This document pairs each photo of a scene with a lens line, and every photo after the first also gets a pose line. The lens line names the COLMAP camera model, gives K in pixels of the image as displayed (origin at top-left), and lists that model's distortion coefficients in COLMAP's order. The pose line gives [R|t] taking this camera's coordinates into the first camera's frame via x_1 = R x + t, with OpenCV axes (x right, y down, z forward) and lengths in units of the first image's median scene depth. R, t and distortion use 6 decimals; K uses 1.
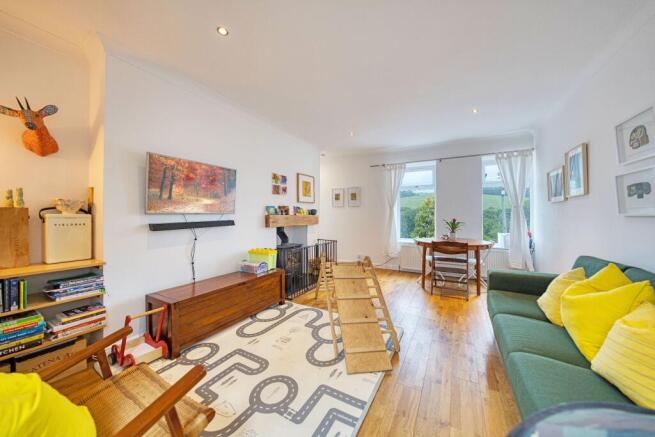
lens RADIAL K [[229.5, 0, 328.1], [0, 229.5, 213.9], [0, 0, 1]] dist [-0.000142, 0.000081]
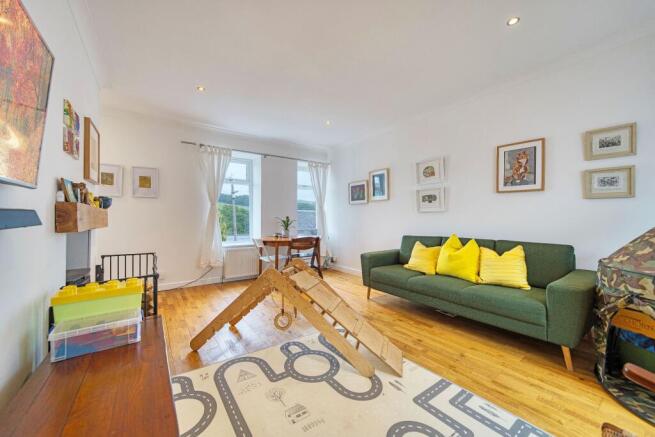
lens RADIAL K [[252.9, 0, 328.7], [0, 252.9, 217.8], [0, 0, 1]] dist [-0.008823, 0.000198]
pose [[0.425359, 0.002666, 0.905021, -0.519432], [-0.003052, 0.999994, -0.001512, 0.035871], [-0.905019, -0.002119, 0.425365, 0.458138]]
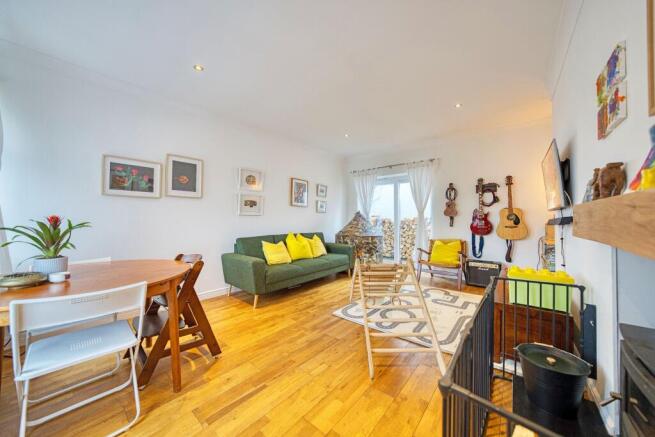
lens RADIAL K [[231.8, 0, 327.9], [0, 231.8, 217.0], [0, 0, 1]] dist [-0.013078, 0.000116]
pose [[-0.983597, 0.003015, 0.180356, 0.109272], [-0.000367, 0.999825, -0.018719, 0.037514], [-0.180381, -0.018479, -0.983423, 1.646730]]
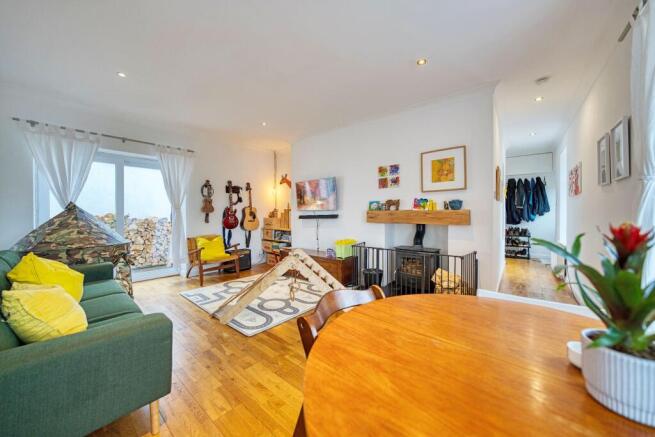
lens RADIAL K [[231.8, 0, 329.9], [0, 231.8, 214.9], [0, 0, 1]] dist [-0.013078, 0.000116]
pose [[-0.178489, 0.010695, -0.983884, 0.893578], [0.010241, 0.999907, 0.009011, 0.016118], [0.983889, -0.008467, -0.178582, 1.144372]]
